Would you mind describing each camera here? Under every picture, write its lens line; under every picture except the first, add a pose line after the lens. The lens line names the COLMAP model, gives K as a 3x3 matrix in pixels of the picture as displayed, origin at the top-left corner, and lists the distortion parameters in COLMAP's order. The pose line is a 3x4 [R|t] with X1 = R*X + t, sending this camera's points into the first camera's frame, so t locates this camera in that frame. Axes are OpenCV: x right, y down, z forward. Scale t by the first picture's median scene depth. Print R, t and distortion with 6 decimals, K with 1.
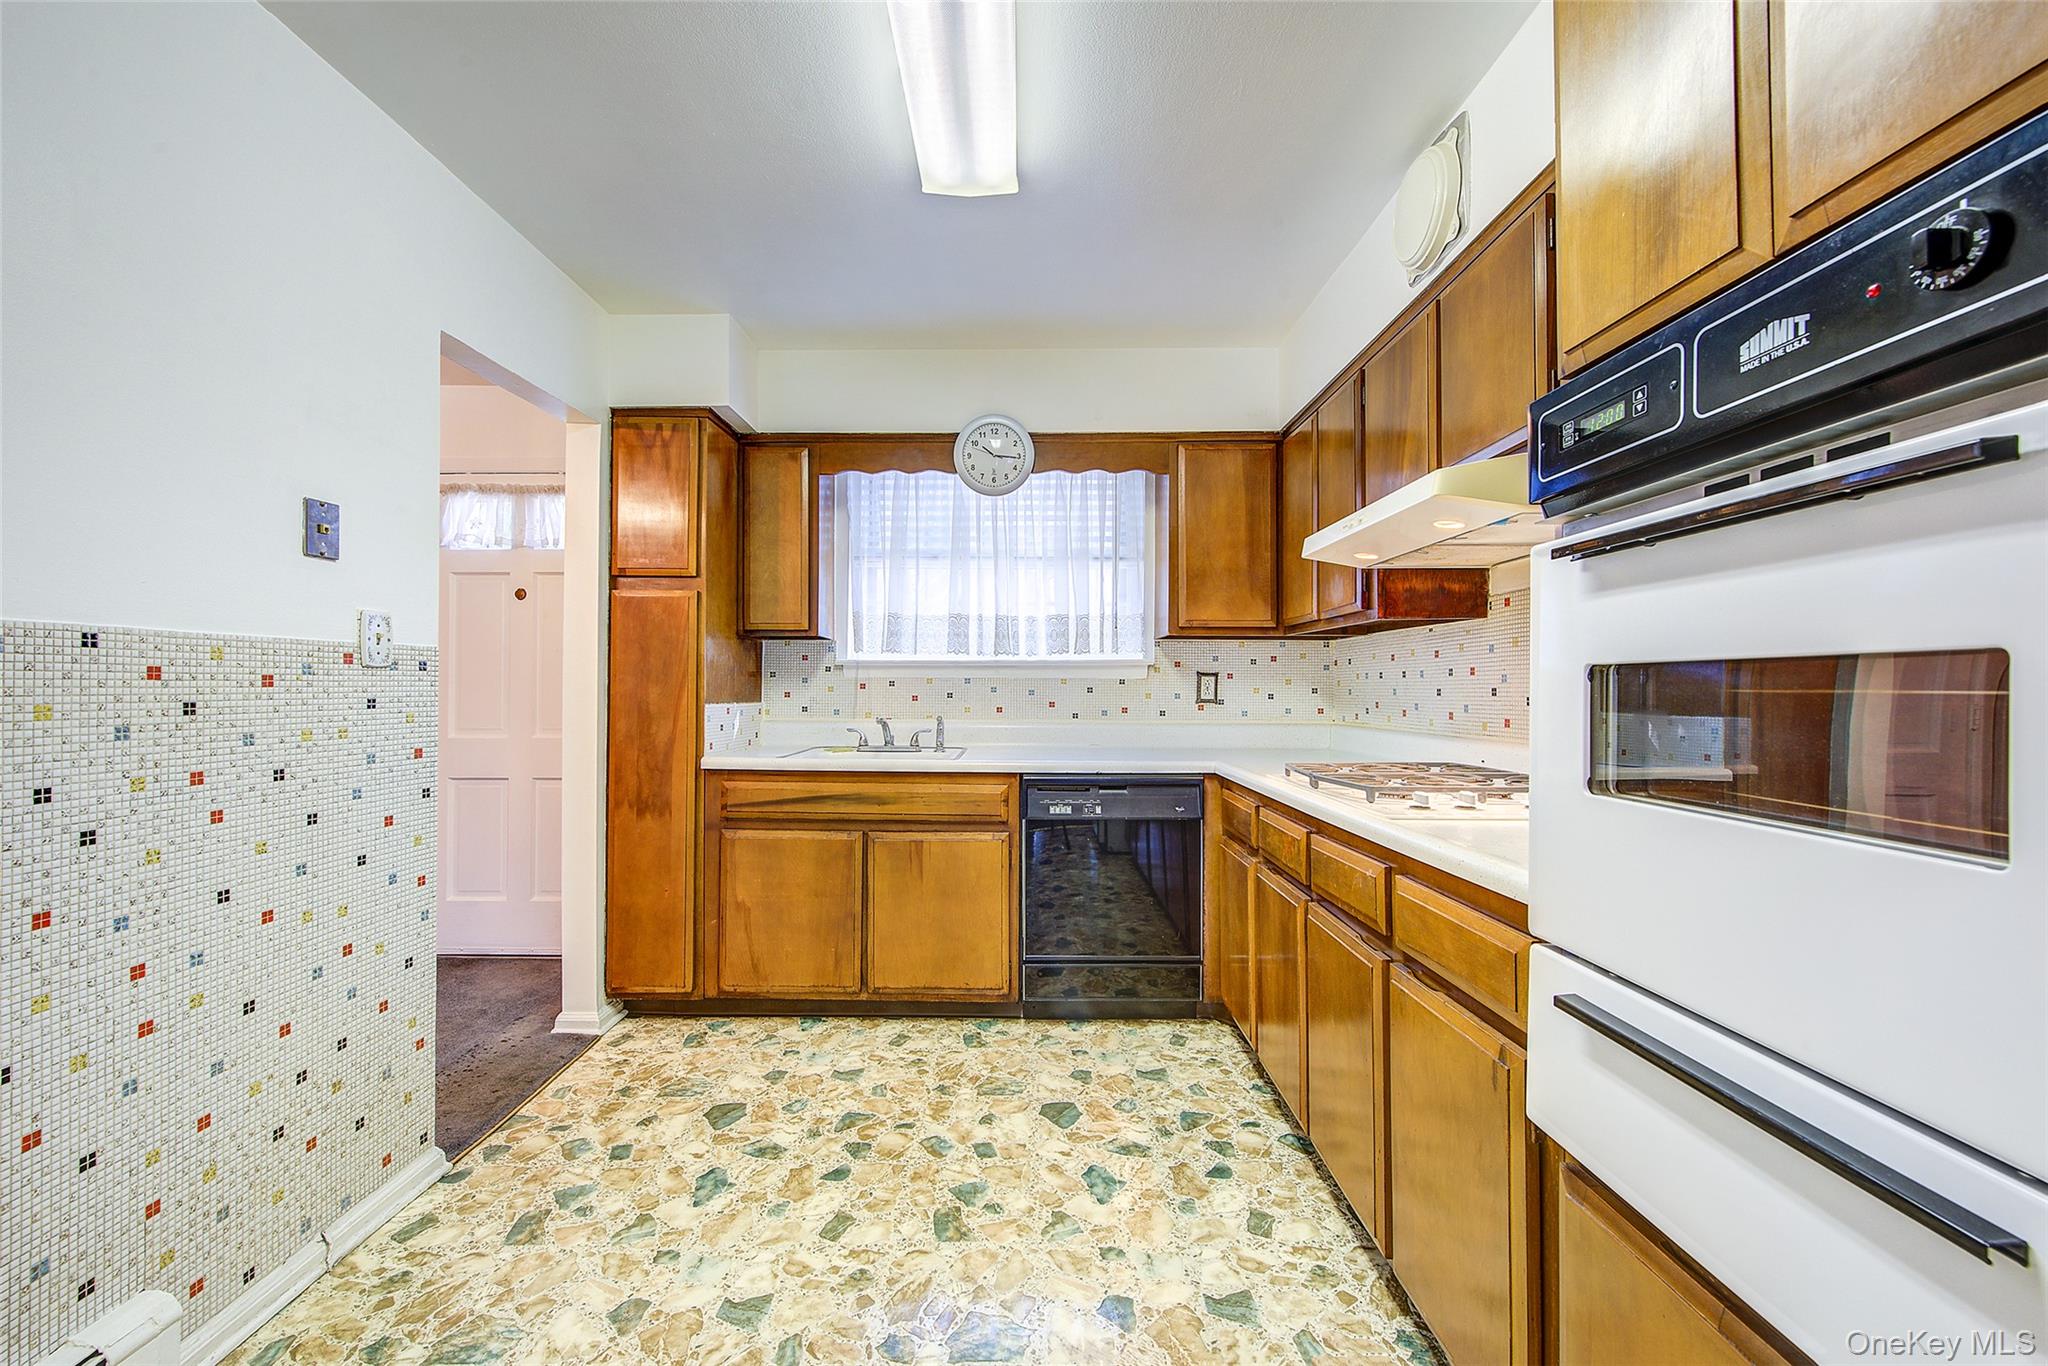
lens RADIAL K [[814.8, 0, 1029.8], [0, 814.8, 681.8], [0, 0, 1]] dist [0.003662, -0.003022]
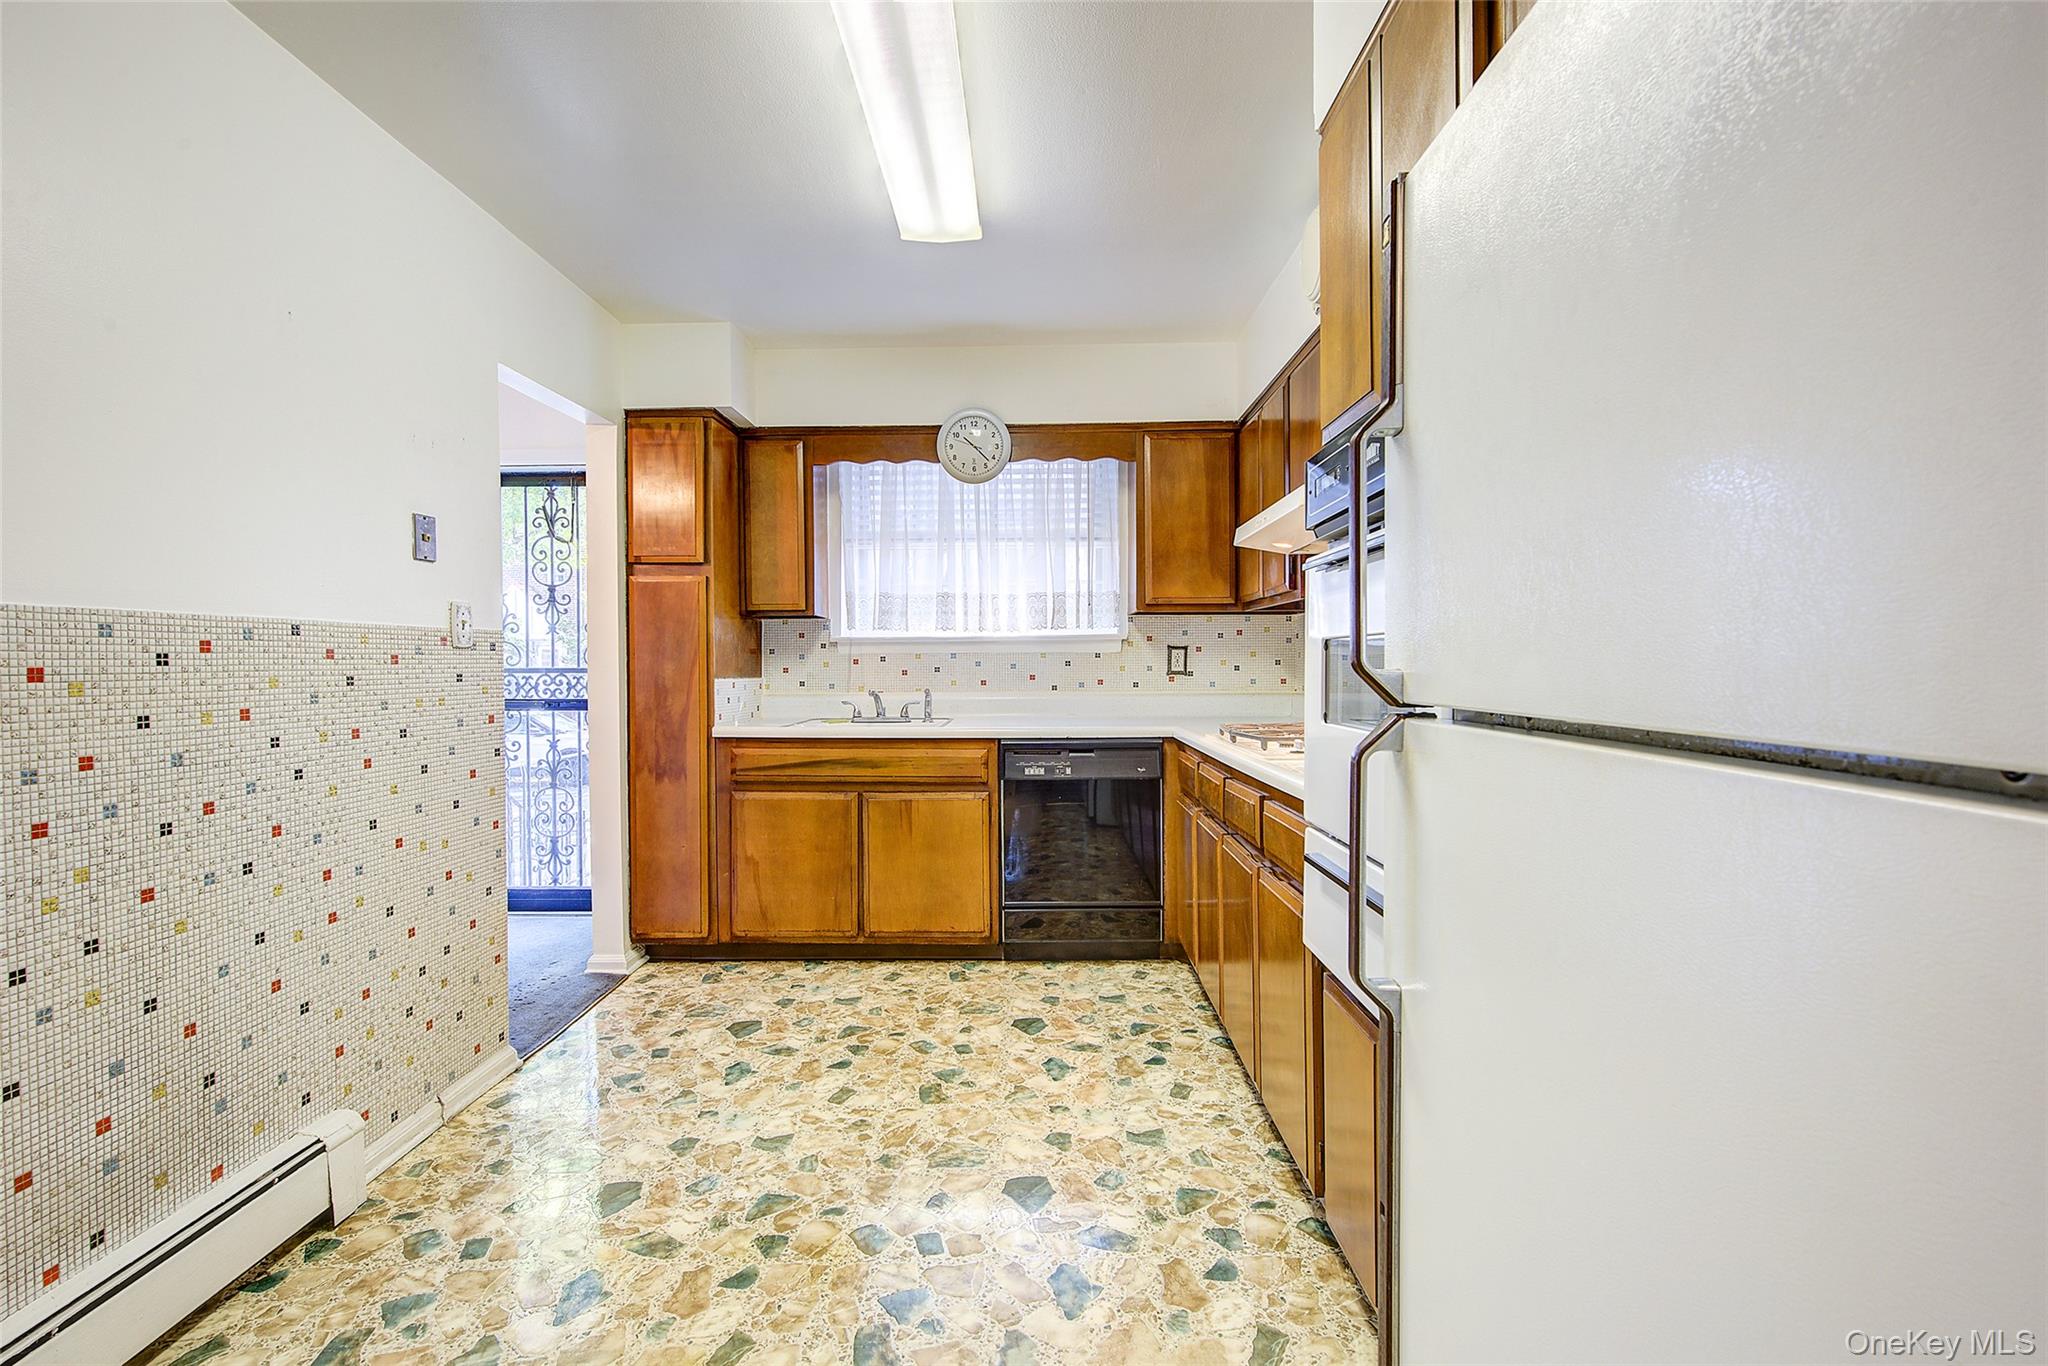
lens RADIAL K [[893.0, 0, 1003.8], [0, 893.0, 679.6], [0, 0, 1]] dist [-0.001017, 0.000045]
pose [[0.999271, -0.008473, -0.037217, 0.039159], [0.009377, 0.999663, 0.024204, 0.002906], [0.037000, -0.024536, 0.999014, -0.197387]]
